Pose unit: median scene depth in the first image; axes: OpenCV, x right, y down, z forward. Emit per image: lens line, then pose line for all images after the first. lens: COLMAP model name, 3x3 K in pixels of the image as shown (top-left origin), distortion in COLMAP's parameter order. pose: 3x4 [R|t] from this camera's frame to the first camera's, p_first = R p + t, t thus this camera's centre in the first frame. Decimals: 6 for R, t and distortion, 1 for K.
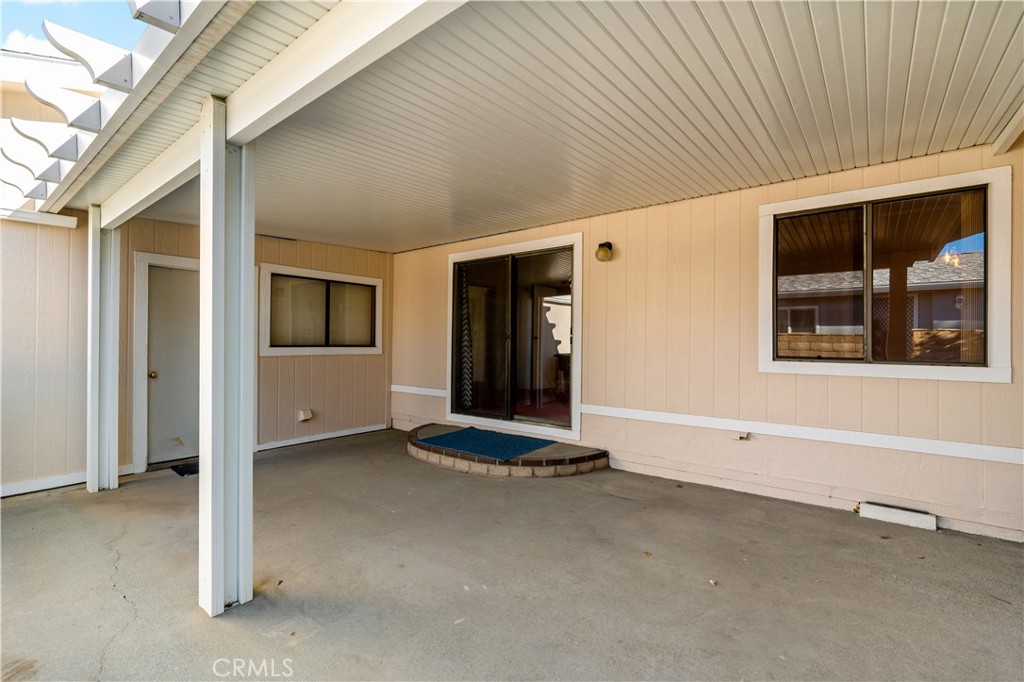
lens RADIAL K [[443.1, 0, 512.0], [0, 443.1, 341.0], [0, 0, 1]] dist [-0.000672, 0.000186]
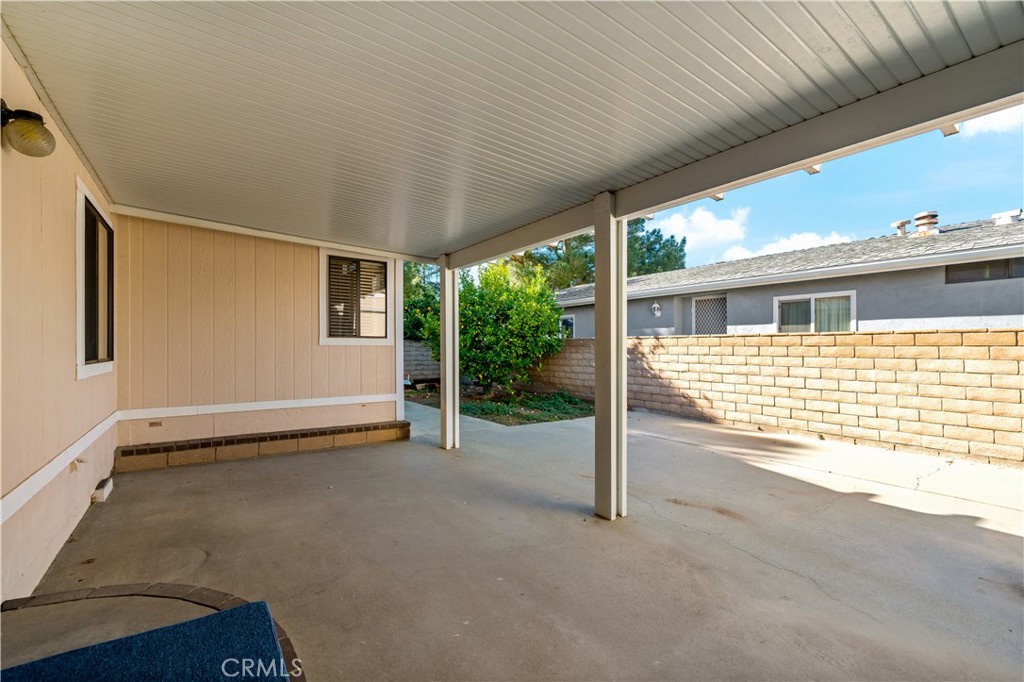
lens RADIAL K [[435.3, 0, 512.0], [0, 435.3, 341.0], [0, 0, 1]] dist [-0.000032, 0.000043]
pose [[-0.957025, -0.006359, 0.289937, -0.371199], [-0.010026, 0.999887, -0.011164, -0.003501], [-0.289834, -0.013591, -0.956981, 1.273661]]
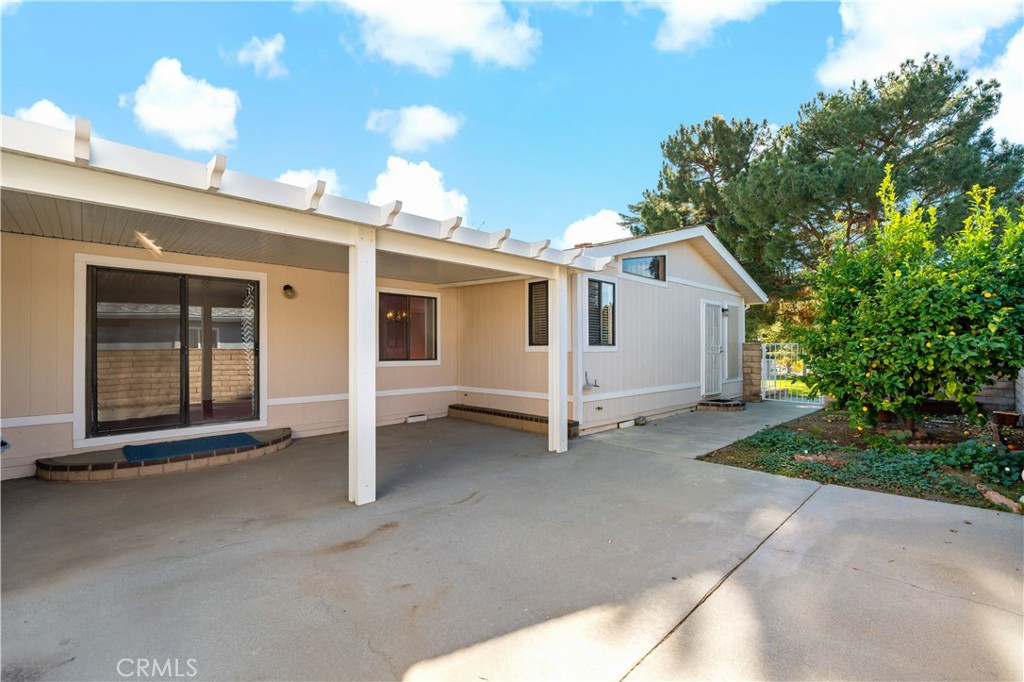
lens RADIAL K [[443.1, 0, 512.0], [0, 443.1, 341.0], [0, 0, 1]] dist [-0.000672, 0.000186]
pose [[0.129507, 0.014339, 0.991475, -1.164355], [0.001532, 0.999891, -0.014661, -0.016854], [-0.991577, 0.003417, 0.129471, 0.078449]]
